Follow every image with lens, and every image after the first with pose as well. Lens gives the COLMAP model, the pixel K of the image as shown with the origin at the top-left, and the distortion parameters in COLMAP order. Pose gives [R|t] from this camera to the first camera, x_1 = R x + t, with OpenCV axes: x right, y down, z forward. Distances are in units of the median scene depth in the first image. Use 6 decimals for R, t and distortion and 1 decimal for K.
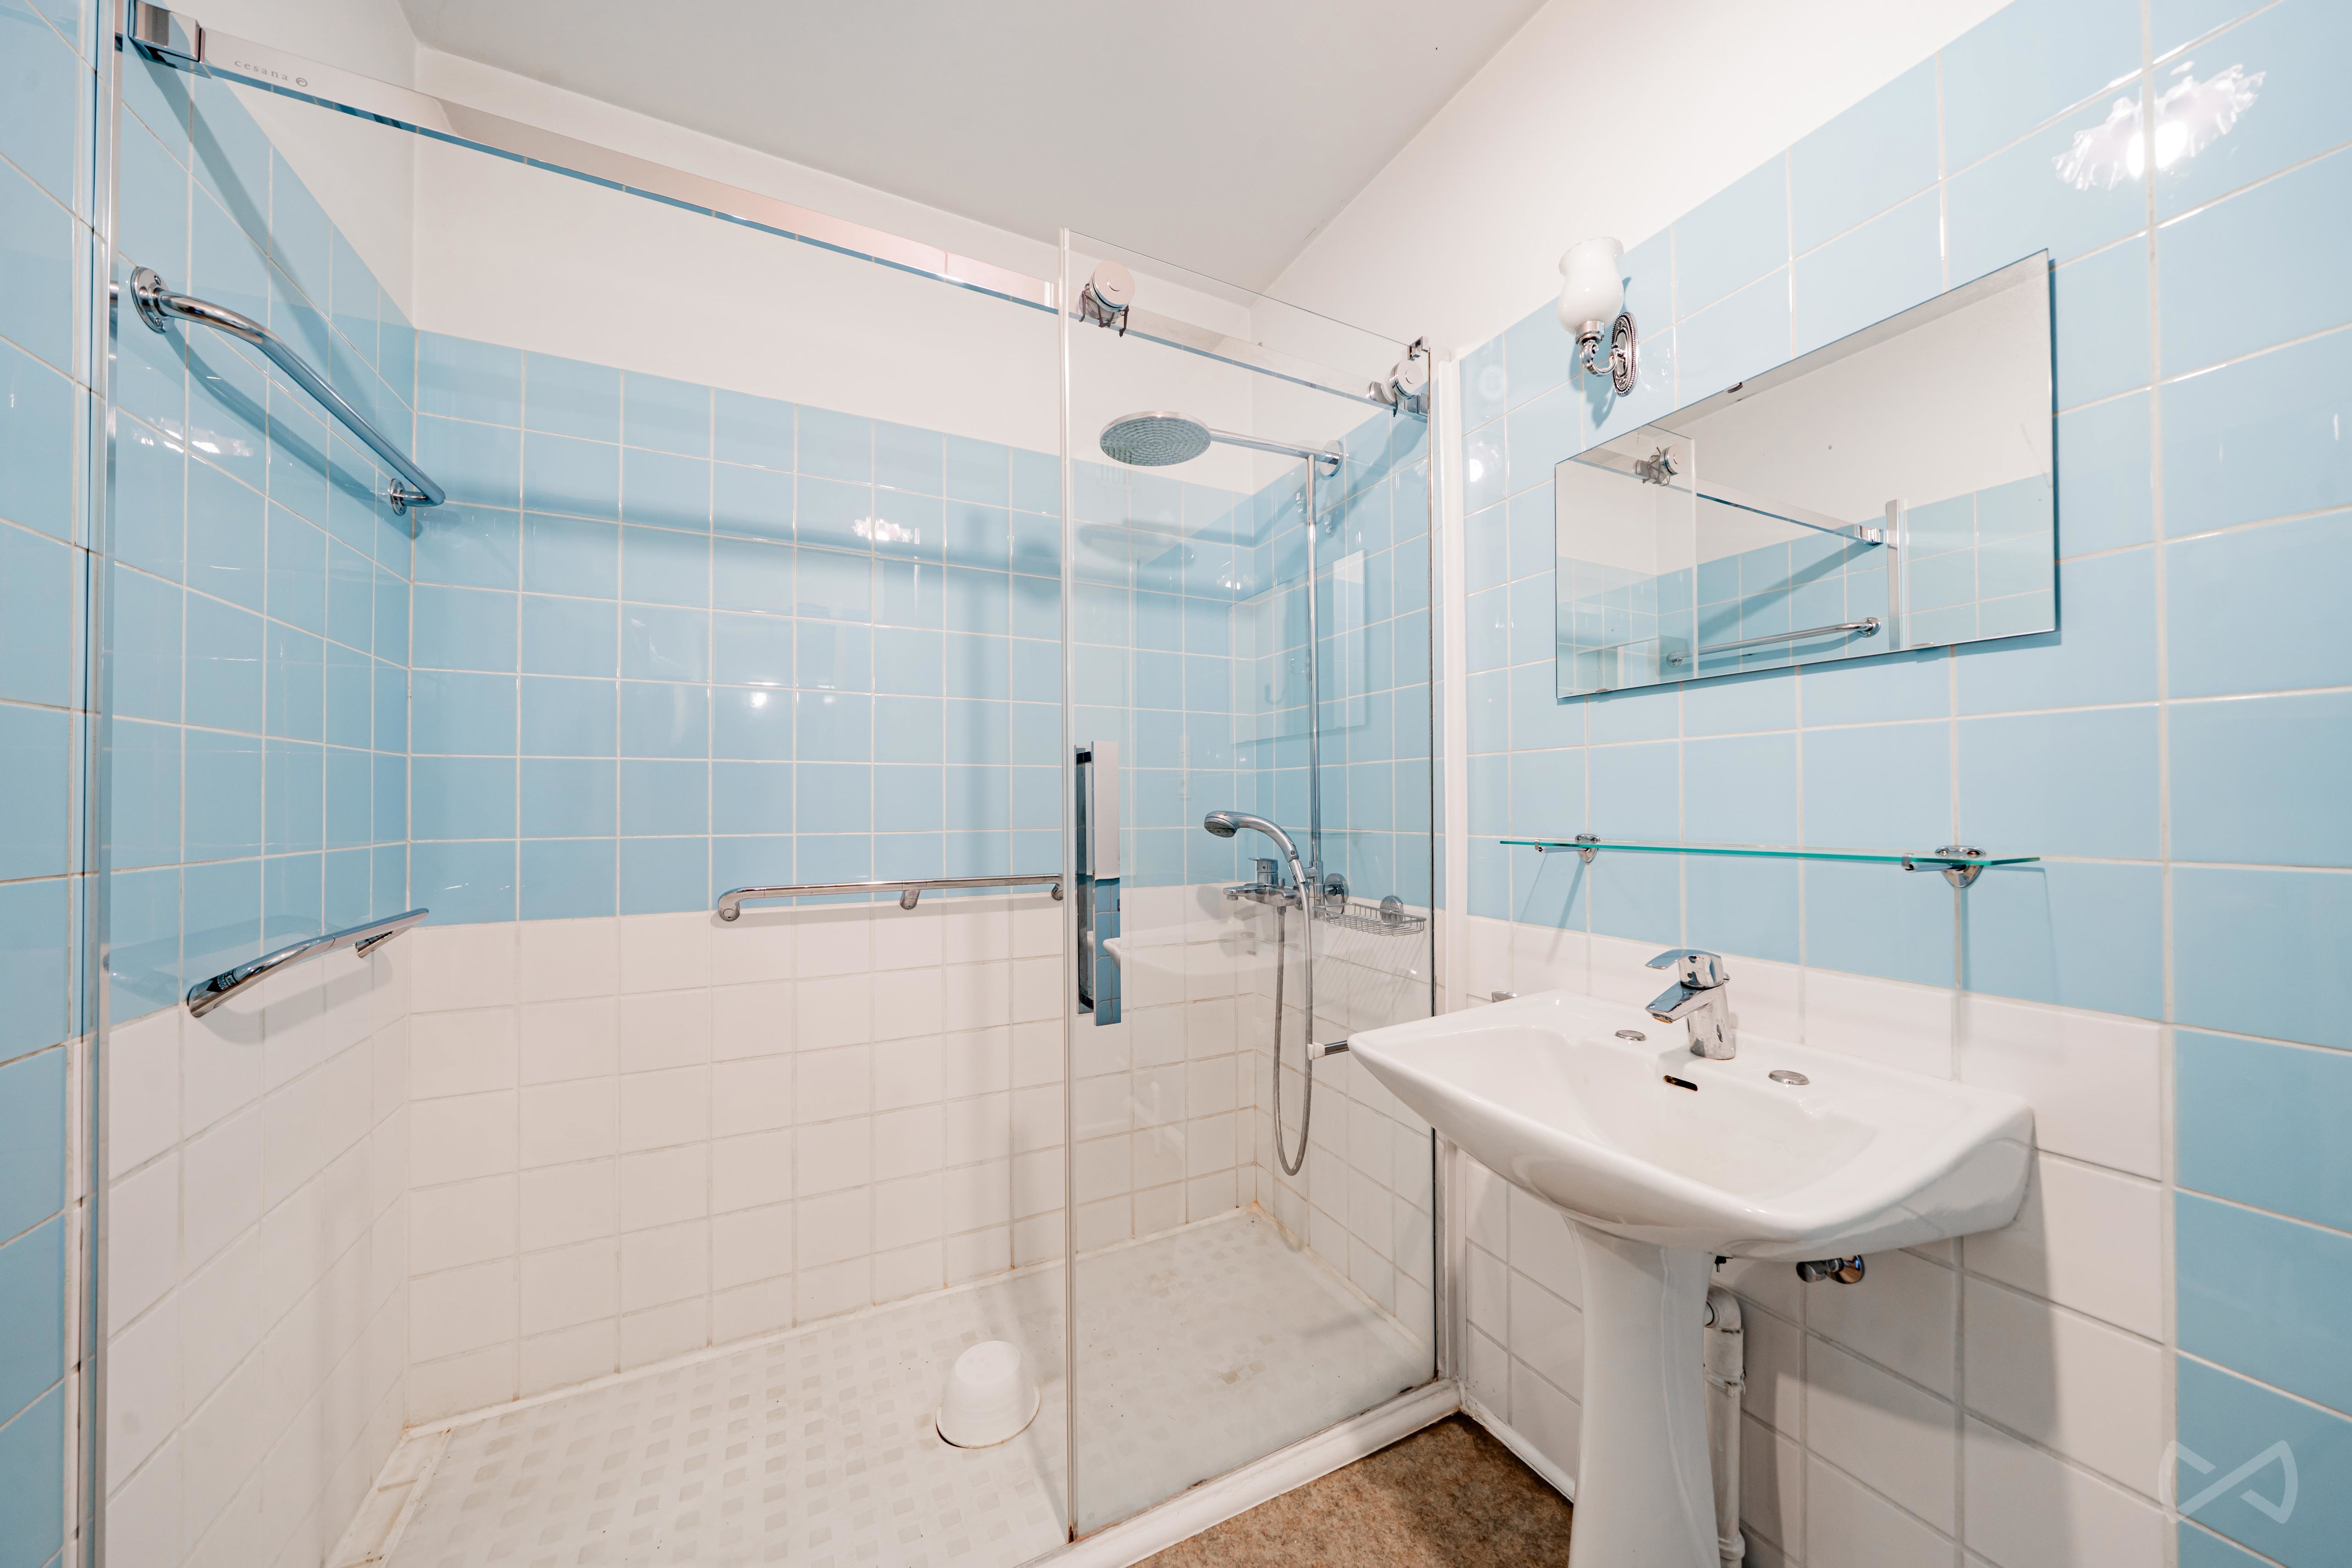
lens RADIAL K [[770.0, 0, 1182.3], [0, 770.0, 797.4], [0, 0, 1]] dist [0.000539, -0.003745]
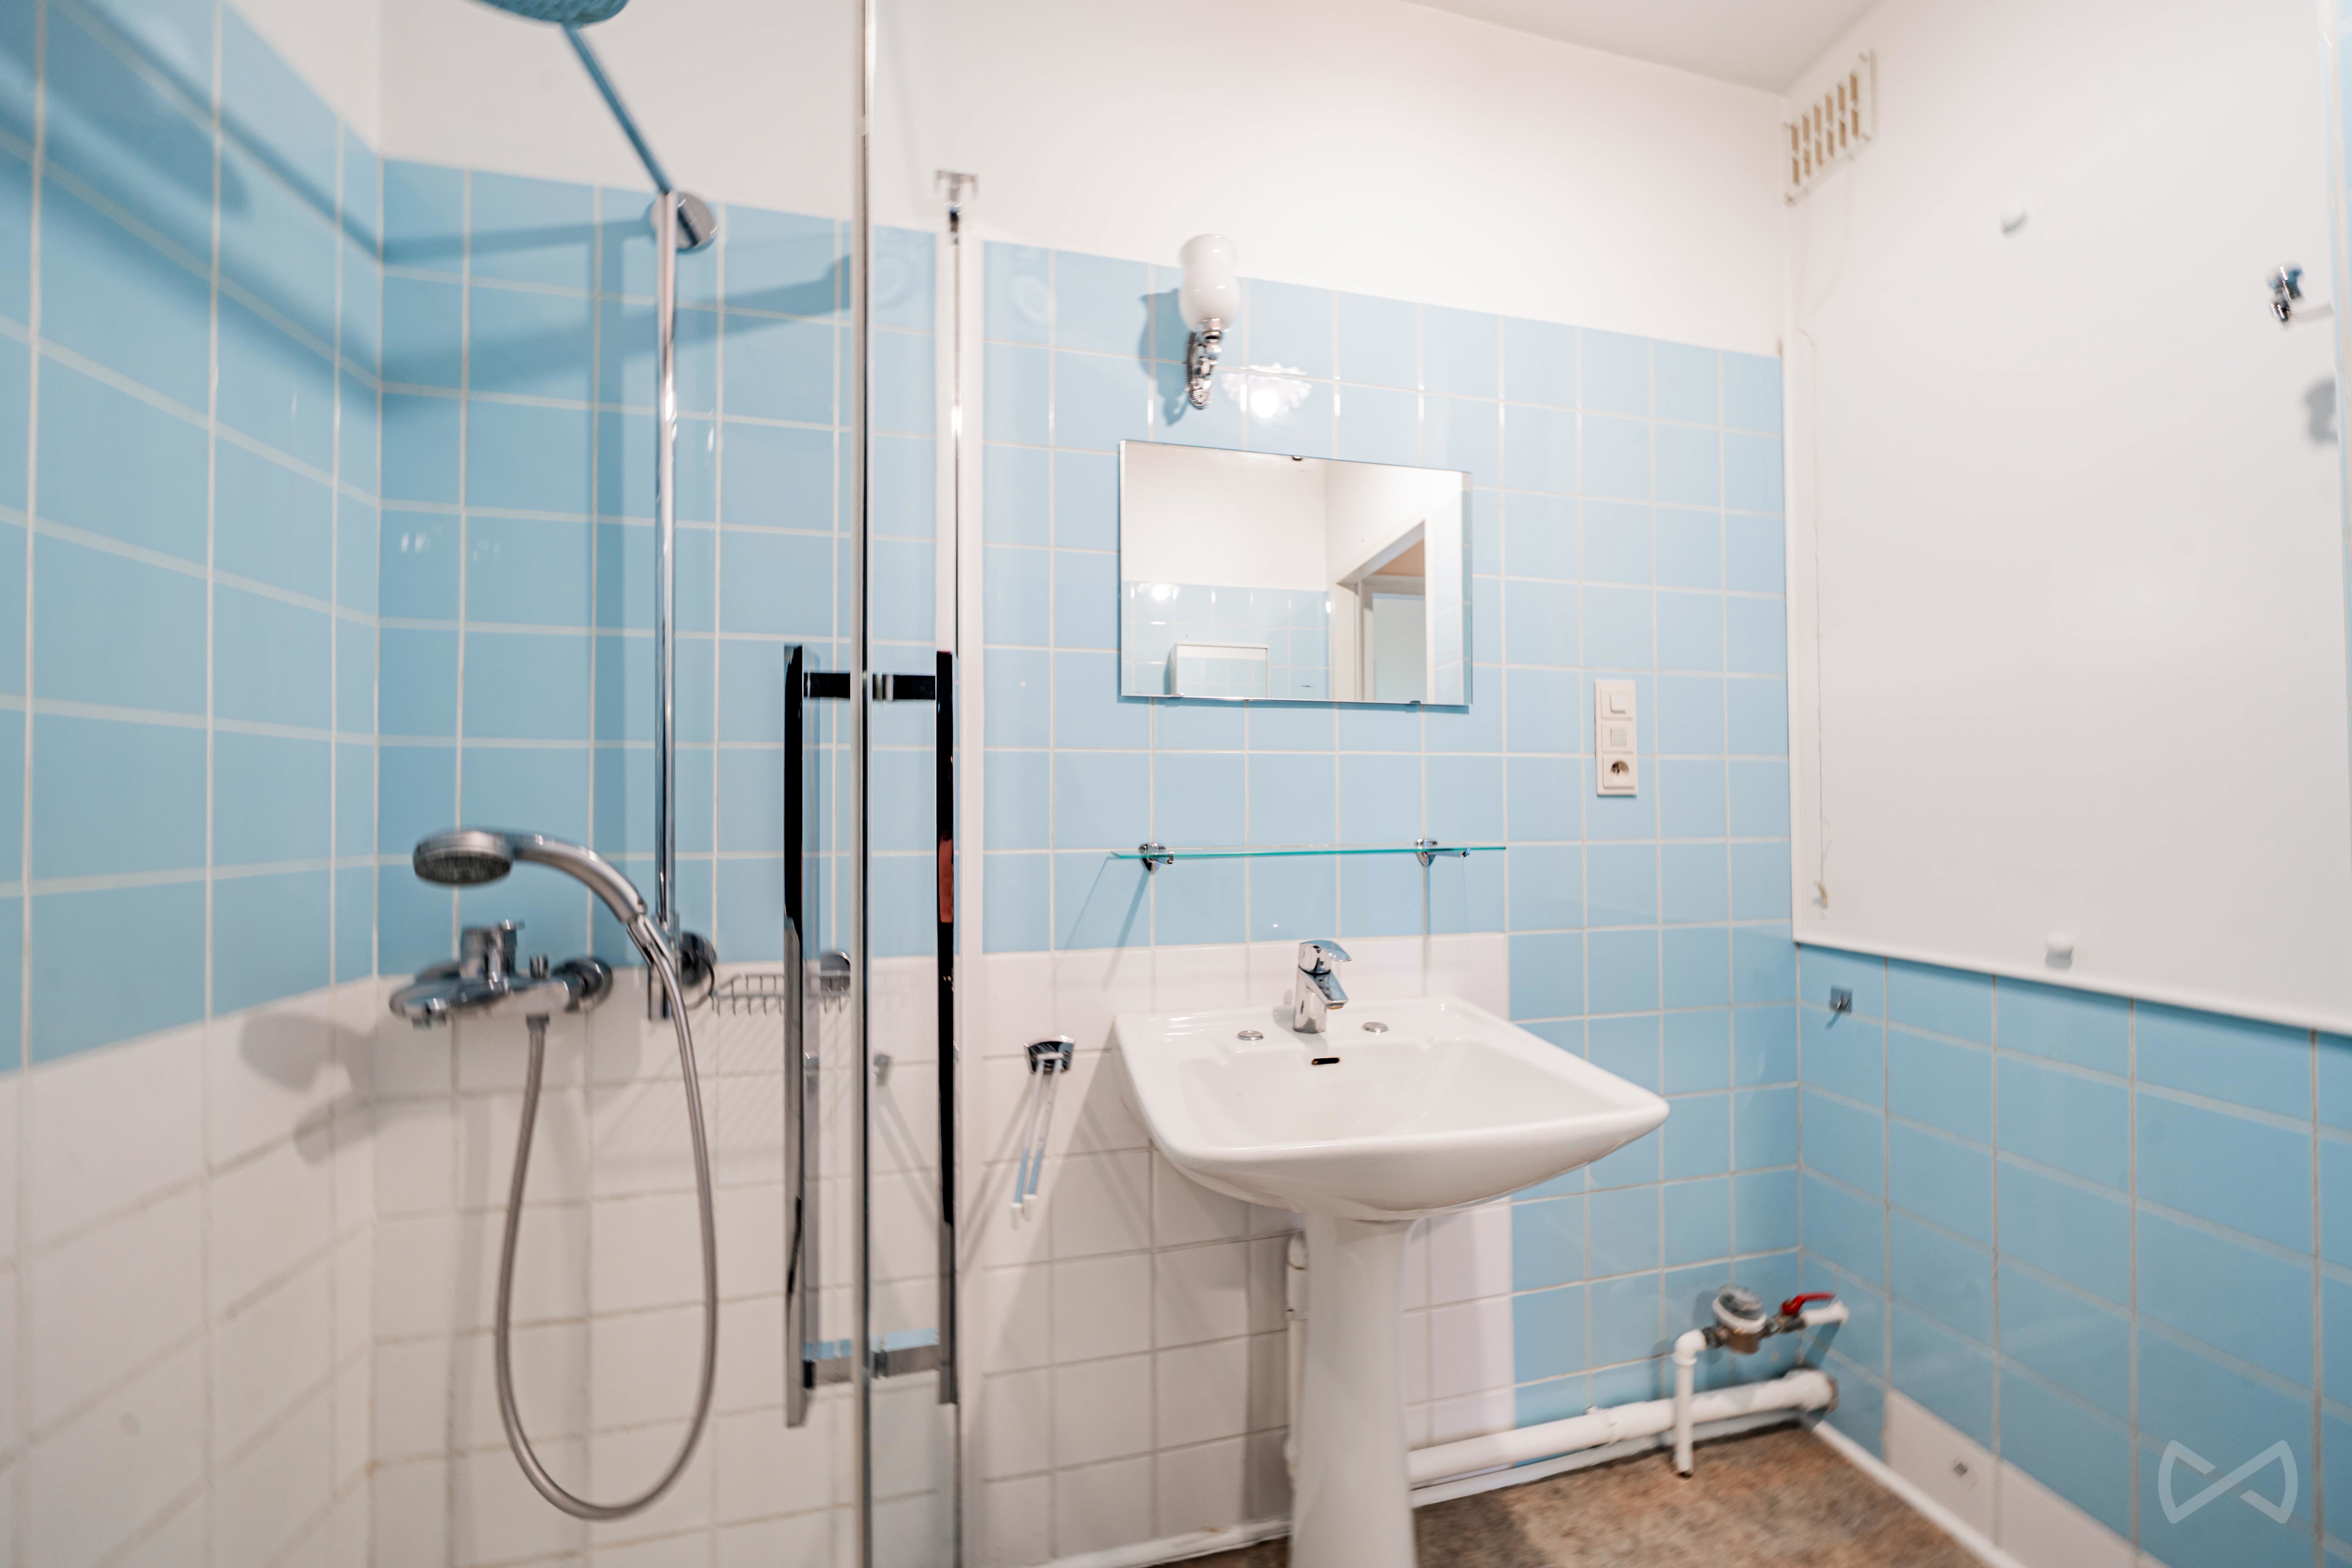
lens RADIAL K [[770.0, 0, 1182.3], [0, 770.0, 797.4], [0, 0, 1]] dist [0.000539, -0.003745]
pose [[0.271603, 0.016202, 0.962273, -0.373037], [-0.006449, 0.999866, -0.015015, 0.005980], [-0.962388, -0.002128, 0.271672, 0.688181]]
